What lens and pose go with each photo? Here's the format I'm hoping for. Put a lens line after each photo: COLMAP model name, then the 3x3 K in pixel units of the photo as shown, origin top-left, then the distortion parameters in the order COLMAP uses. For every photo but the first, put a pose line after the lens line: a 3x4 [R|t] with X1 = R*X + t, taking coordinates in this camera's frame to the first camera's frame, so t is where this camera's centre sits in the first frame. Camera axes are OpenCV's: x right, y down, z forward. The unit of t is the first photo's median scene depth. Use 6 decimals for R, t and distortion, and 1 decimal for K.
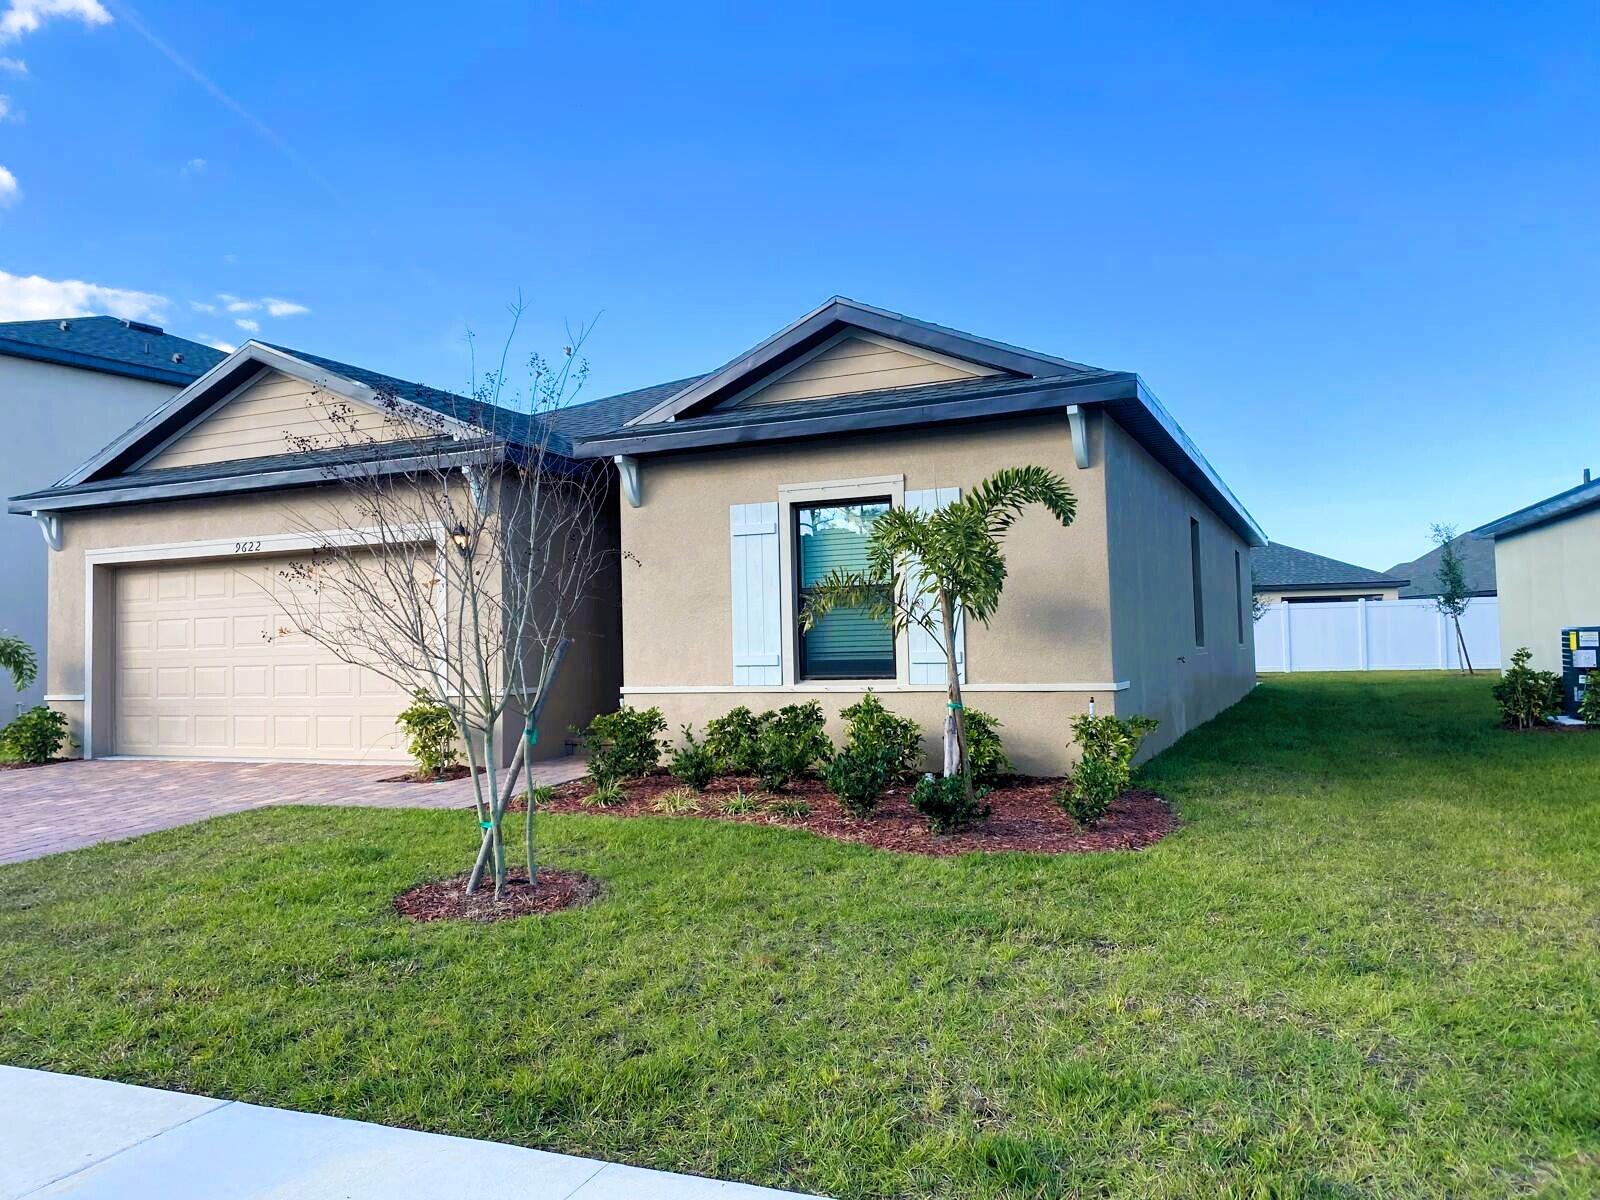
lens RADIAL K [[1209.5, 0, 798.7], [0, 1209.5, 582.3], [0, 0, 1]] dist [0.050825, -0.053376]
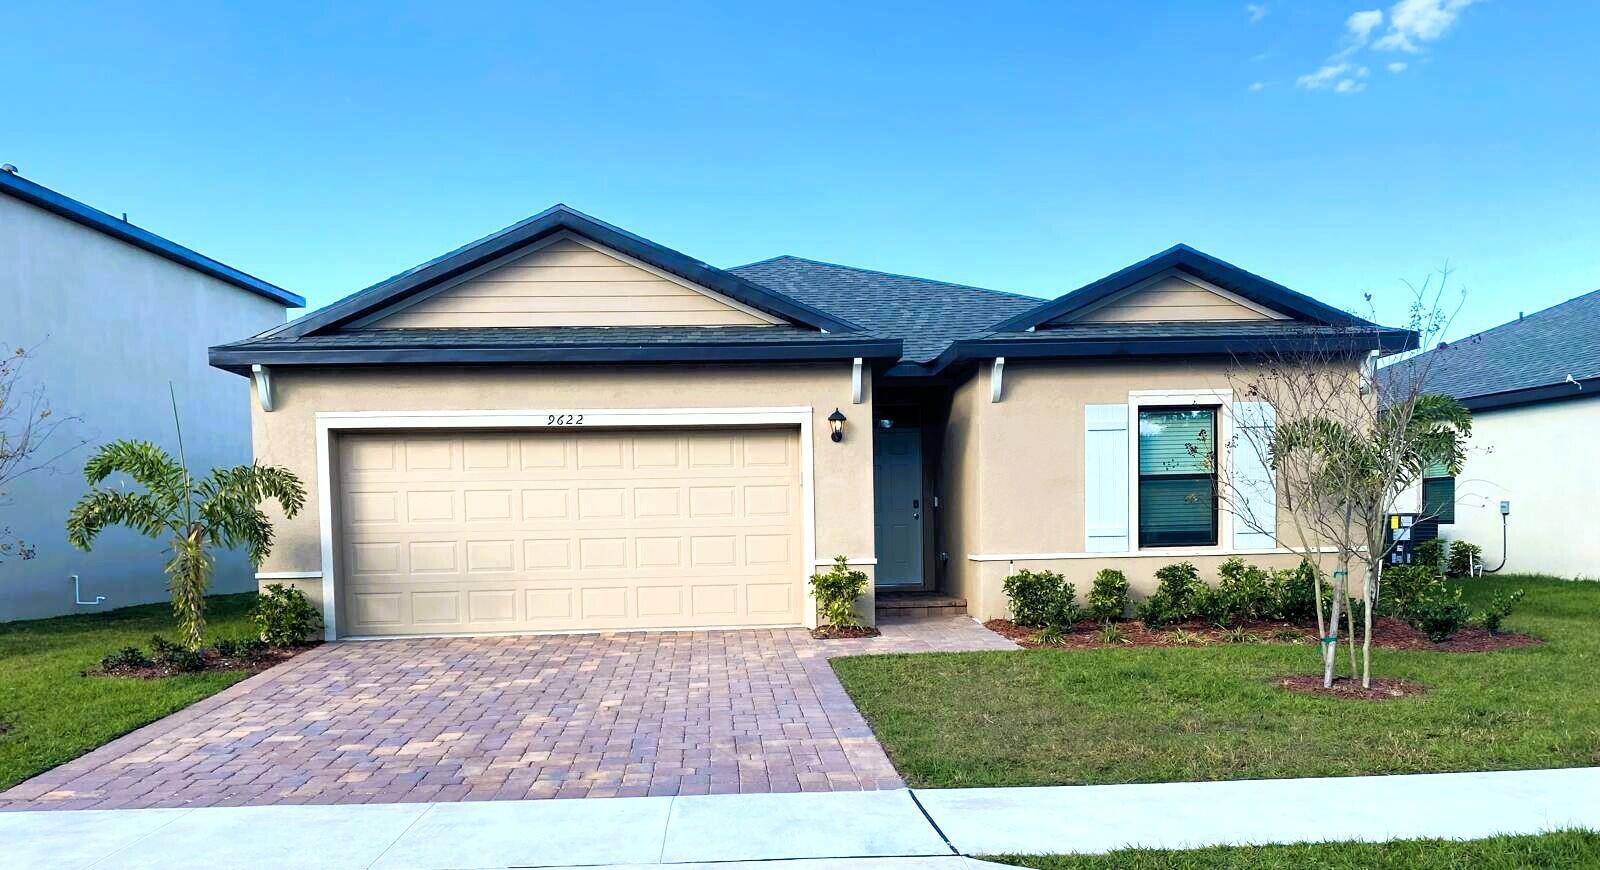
lens RADIAL K [[897.2, 0, 800.1], [0, 897.2, 553.5], [0, 0, 1]] dist [0.062168, -0.000218]
pose [[0.898726, -0.007031, 0.438453, -0.619461], [-0.023046, 0.997732, 0.063240, 0.029855], [-0.437904, -0.066940, 0.896526, 0.254573]]
